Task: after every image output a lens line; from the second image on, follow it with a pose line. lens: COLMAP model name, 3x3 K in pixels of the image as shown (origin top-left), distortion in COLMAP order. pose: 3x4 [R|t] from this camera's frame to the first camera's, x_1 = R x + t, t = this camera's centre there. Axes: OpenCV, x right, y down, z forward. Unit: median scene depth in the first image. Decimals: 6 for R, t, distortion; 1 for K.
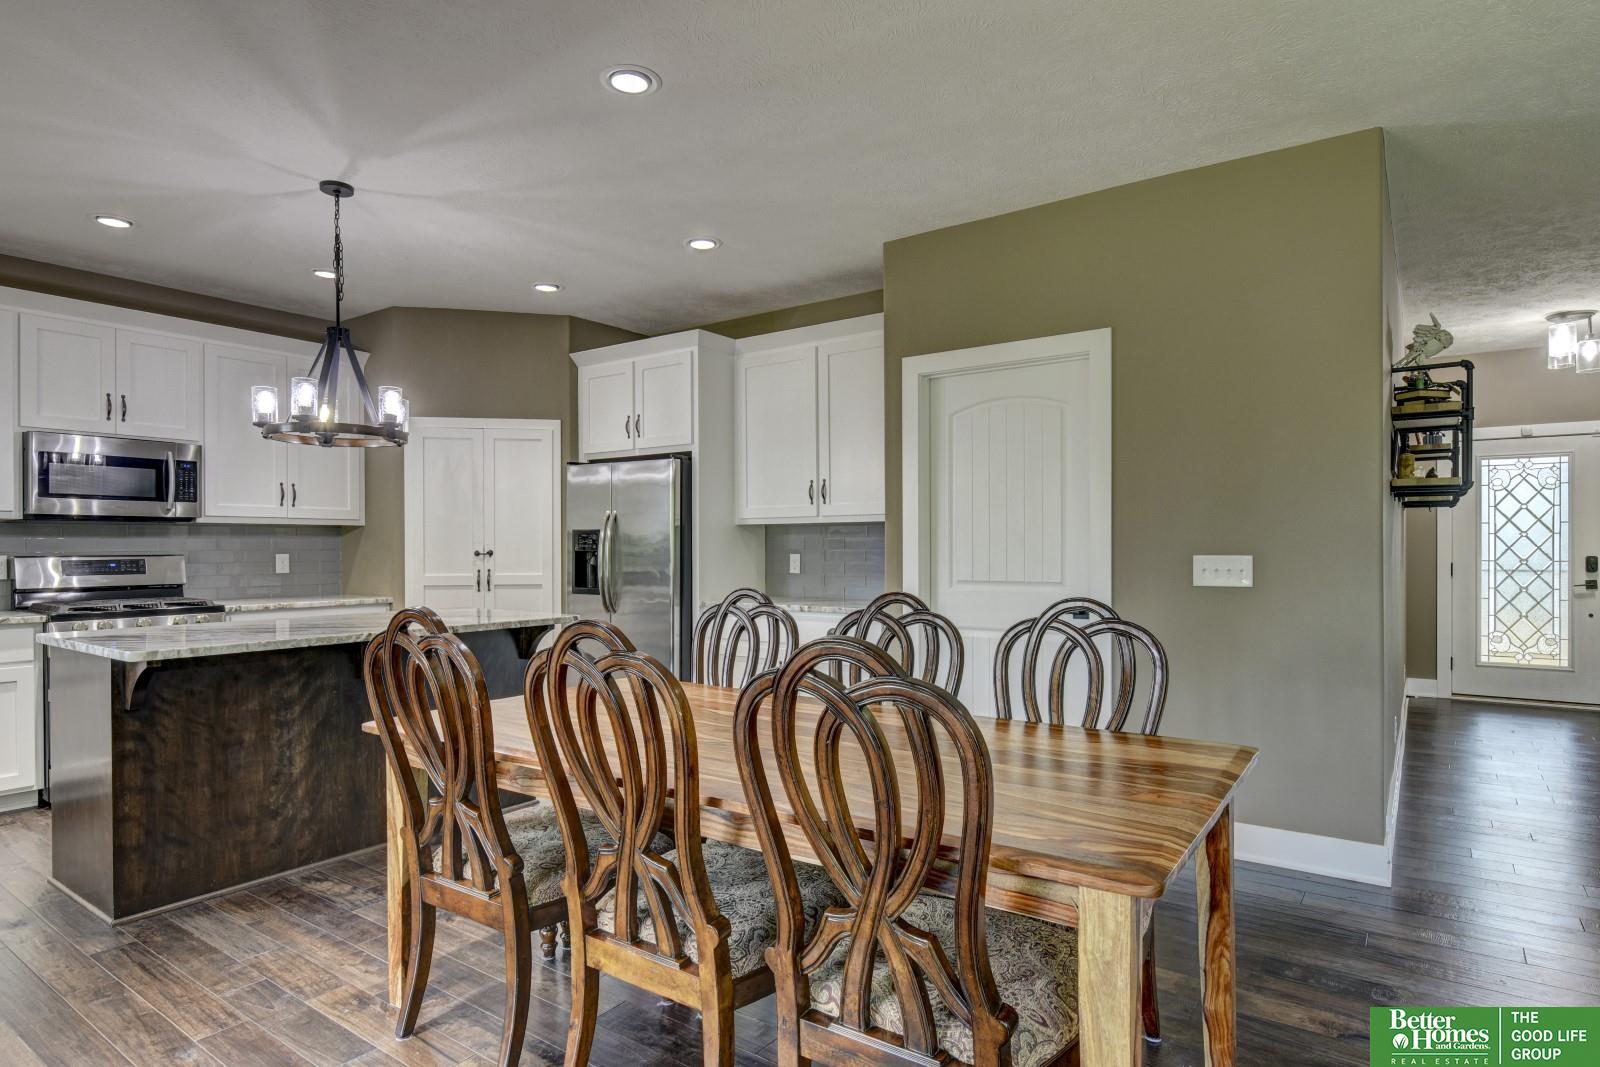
lens RADIAL K [[890.7, 0, 802.5], [0, 890.7, 550.3], [0, 0, 1]] dist [-0.001618, -0.004072]
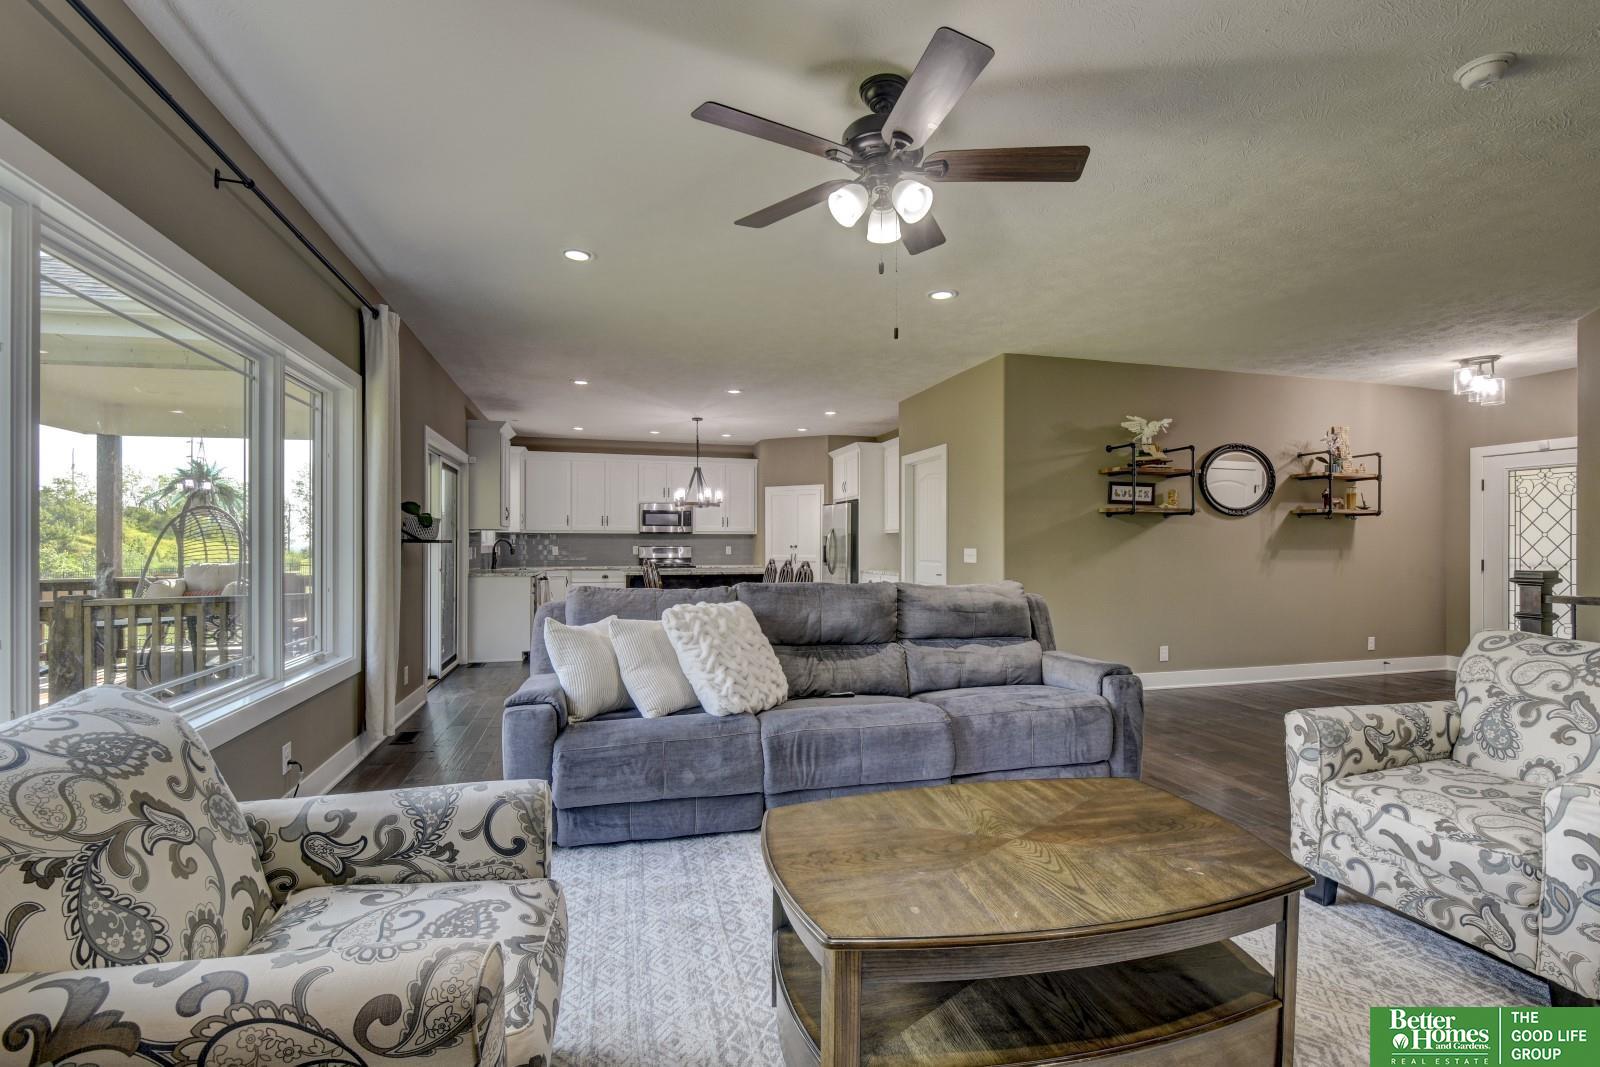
lens RADIAL K [[715.5, 0, 789.3], [0, 715.5, 544.2], [0, 0, 1]] dist [-0.001176, -0.000153]
pose [[0.770462, 0.004274, -0.637471, 0.775111], [-0.005231, 0.999986, 0.000382, -0.002476], [0.637464, 0.003040, 0.770474, -0.388251]]
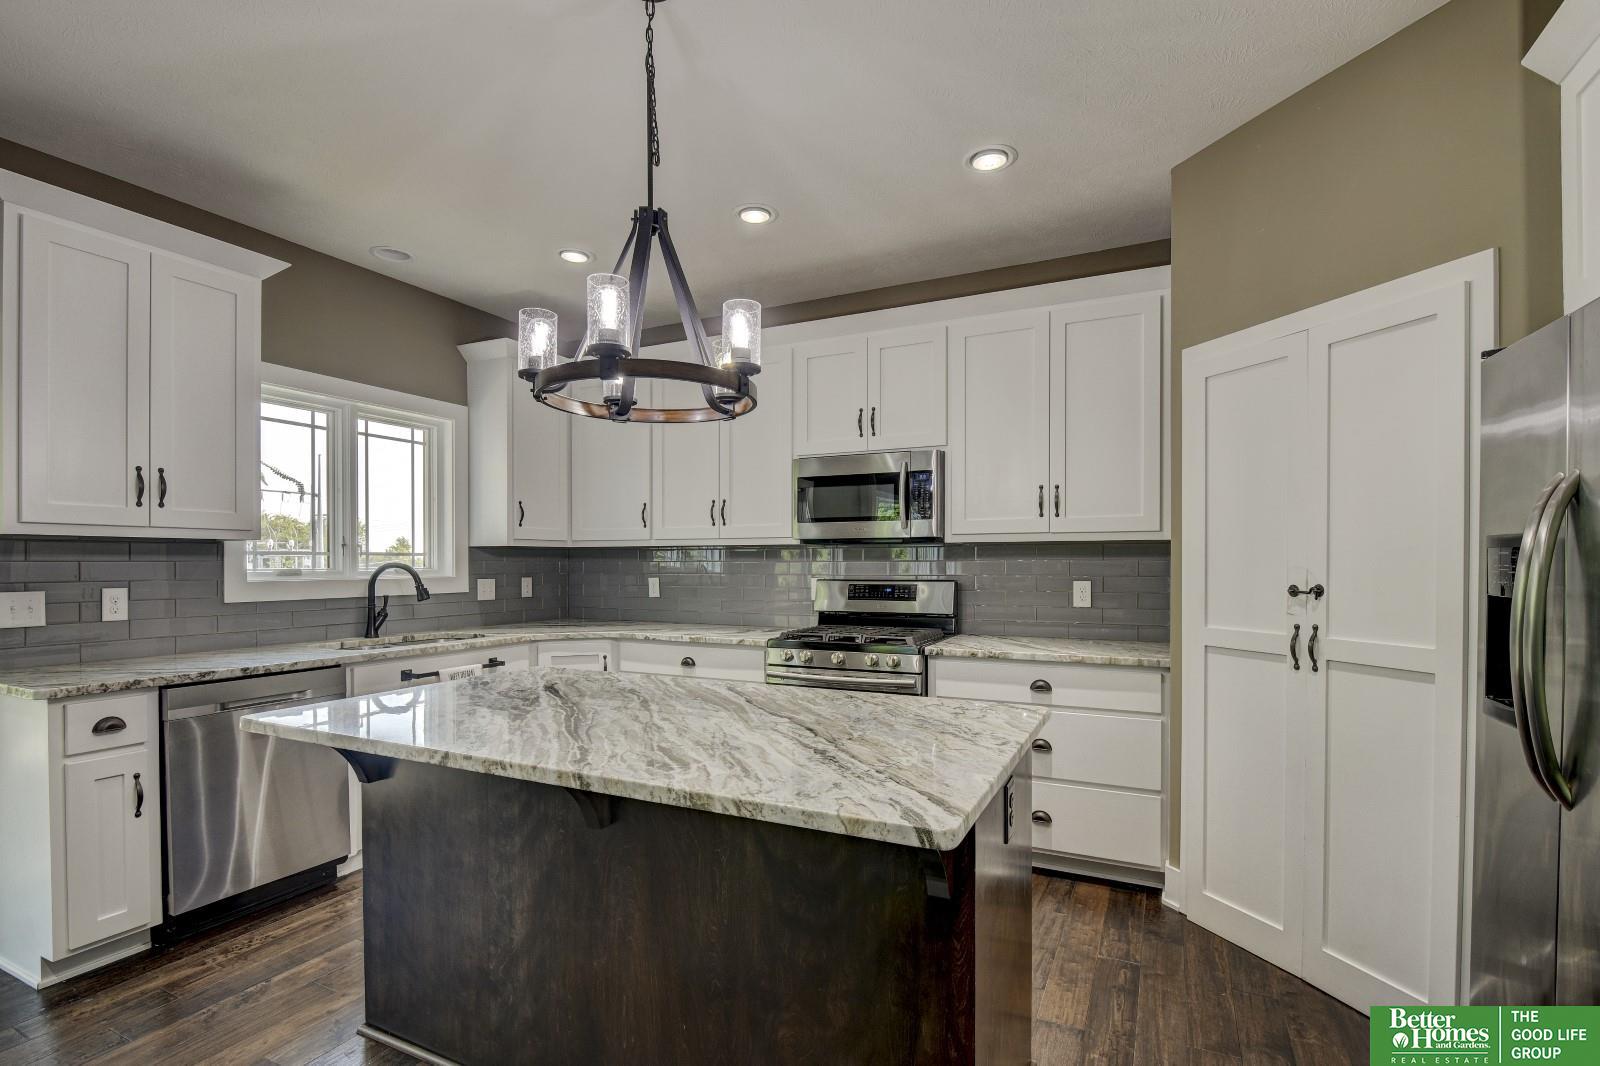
lens RADIAL K [[751.0, 0, 805.7], [0, 751.0, 570.0], [0, 0, 1]] dist [-0.003479, -0.001345]
pose [[0.168988, 0.013149, -0.985530, -0.005536], [-0.000409, 0.999912, 0.013271, -0.013141], [0.985618, -0.001840, 0.168978, 0.665510]]
